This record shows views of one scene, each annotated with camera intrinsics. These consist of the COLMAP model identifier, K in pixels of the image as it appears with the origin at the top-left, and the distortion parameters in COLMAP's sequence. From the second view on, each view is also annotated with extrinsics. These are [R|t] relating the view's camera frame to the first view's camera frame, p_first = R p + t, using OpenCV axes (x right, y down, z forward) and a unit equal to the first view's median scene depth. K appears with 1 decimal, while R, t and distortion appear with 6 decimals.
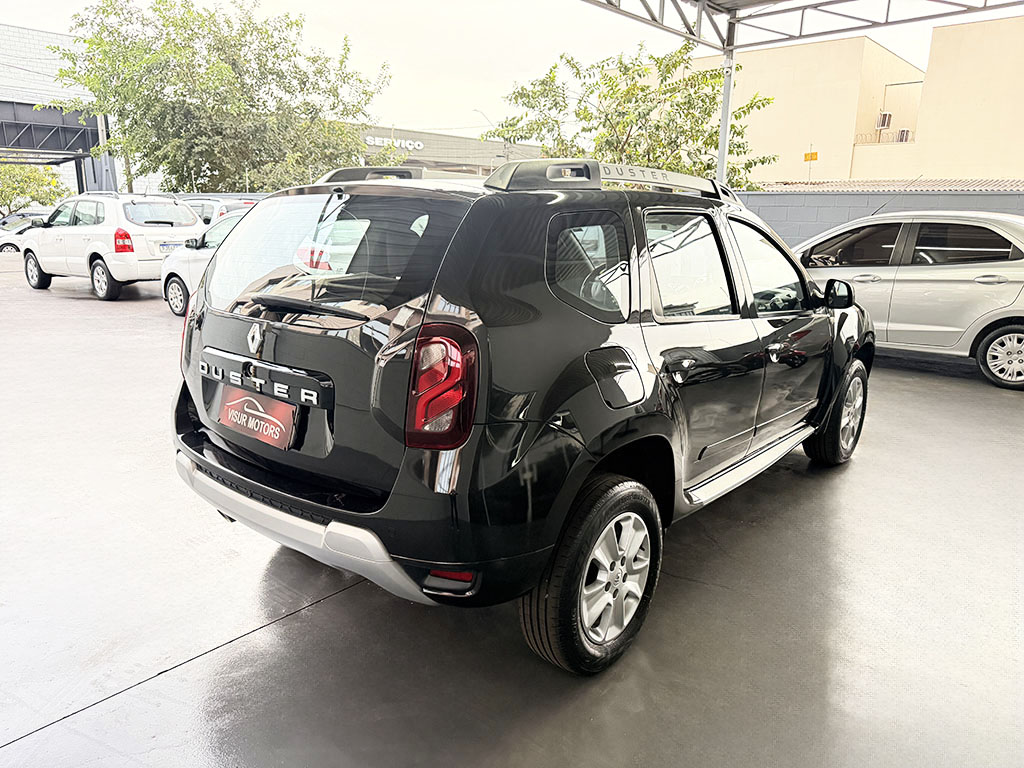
lens RADIAL K [[726.6, 0, 508.5], [0, 726.6, 388.2], [0, 0, 1]] dist [0.040323, -0.060477]
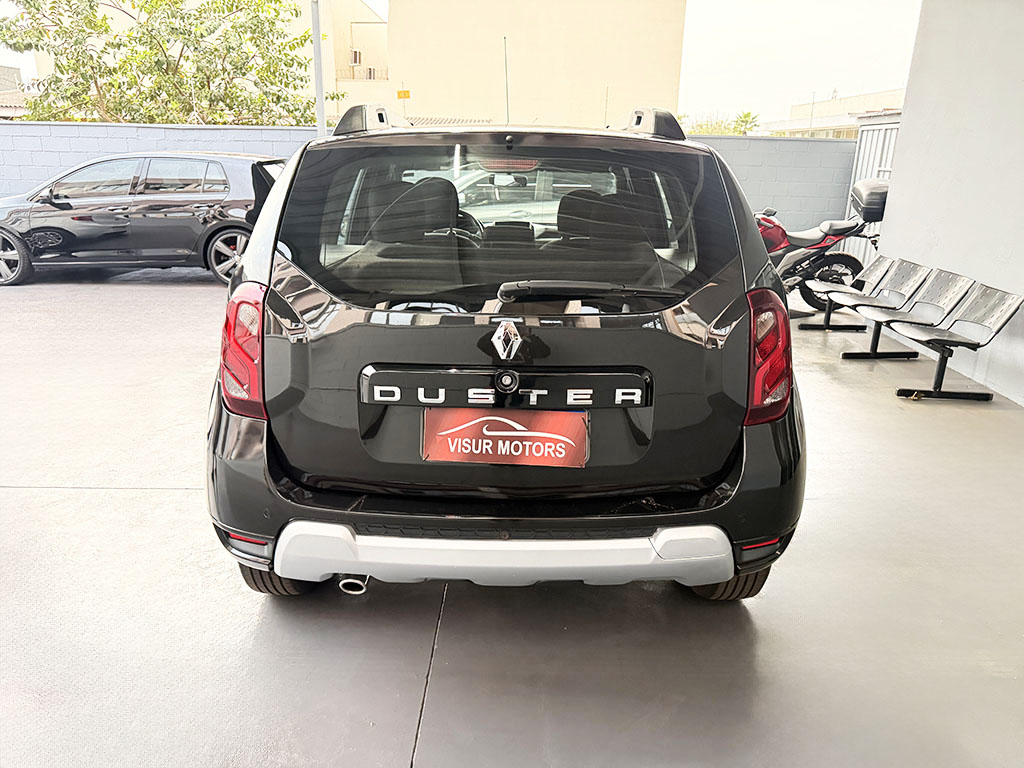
lens RADIAL K [[726.6, 0, 514.8], [0, 726.6, 386.2], [0, 0, 1]] dist [0.040323, -0.060477]
pose [[0.765062, -0.195662, 0.613511, -0.358748], [0.143747, 0.980573, 0.133471, -0.052901], [-0.627708, -0.013923, 0.778325, 0.172668]]
